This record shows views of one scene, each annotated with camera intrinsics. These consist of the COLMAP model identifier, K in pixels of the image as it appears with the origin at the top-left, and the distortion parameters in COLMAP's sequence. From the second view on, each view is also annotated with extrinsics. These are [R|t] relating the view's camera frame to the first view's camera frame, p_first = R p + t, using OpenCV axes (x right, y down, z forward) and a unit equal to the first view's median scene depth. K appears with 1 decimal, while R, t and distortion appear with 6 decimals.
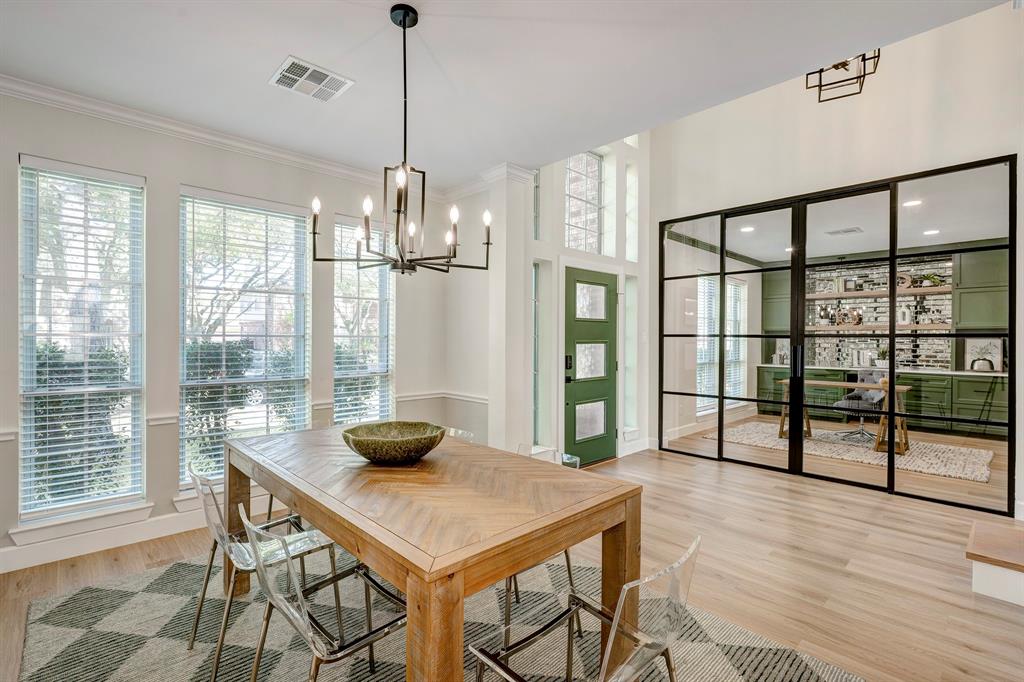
lens RADIAL K [[464.9, 0, 512.0], [0, 464.9, 341.0], [0, 0, 1]] dist [-0.000018, -0.000002]
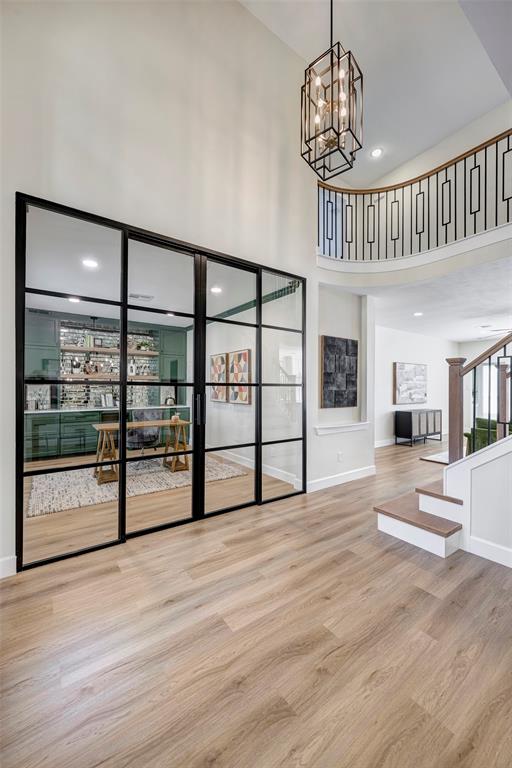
lens RADIAL K [[304.2, 0, 256.0], [0, 304.2, 384.0], [0, 0, 1]] dist [0.001877, 0.000132]
pose [[0.150468, 0.005180, 0.988601, -0.033284], [-0.000992, 0.999987, -0.005089, -0.007160], [-0.988614, -0.000215, 0.150472, 0.770876]]
